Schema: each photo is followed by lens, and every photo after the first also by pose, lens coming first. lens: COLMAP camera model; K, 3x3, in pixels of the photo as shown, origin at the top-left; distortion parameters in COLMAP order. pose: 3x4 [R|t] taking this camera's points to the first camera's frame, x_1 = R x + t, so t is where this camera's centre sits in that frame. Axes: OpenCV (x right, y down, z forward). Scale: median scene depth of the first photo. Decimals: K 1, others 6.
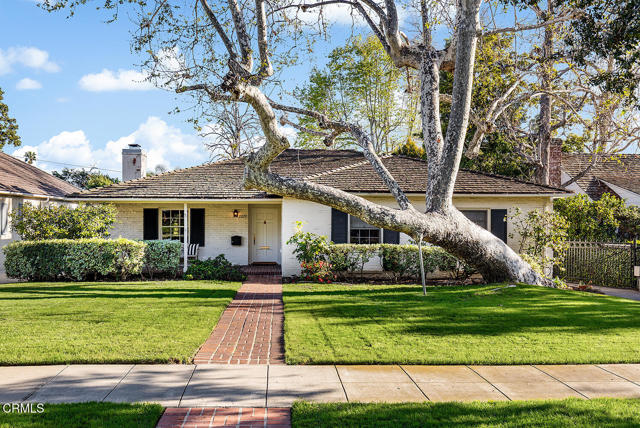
lens RADIAL K [[514.0, 0, 320.8], [0, 514.0, 214.7], [0, 0, 1]] dist [0.003742, 0.000300]
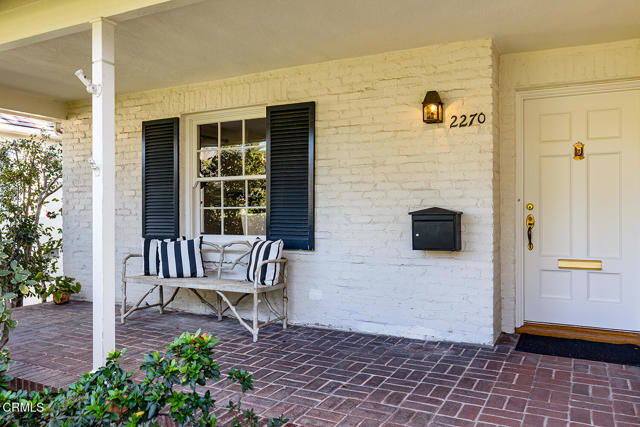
lens RADIAL K [[476.8, 0, 320.0], [0, 476.8, 210.8], [0, 0, 1]] dist [0.002135, 0.000338]
pose [[0.862305, 0.000671, -0.506388, -0.103770], [0.007747, 0.999865, 0.014516, 0.038883], [0.506329, -0.016440, 0.862183, 0.799066]]
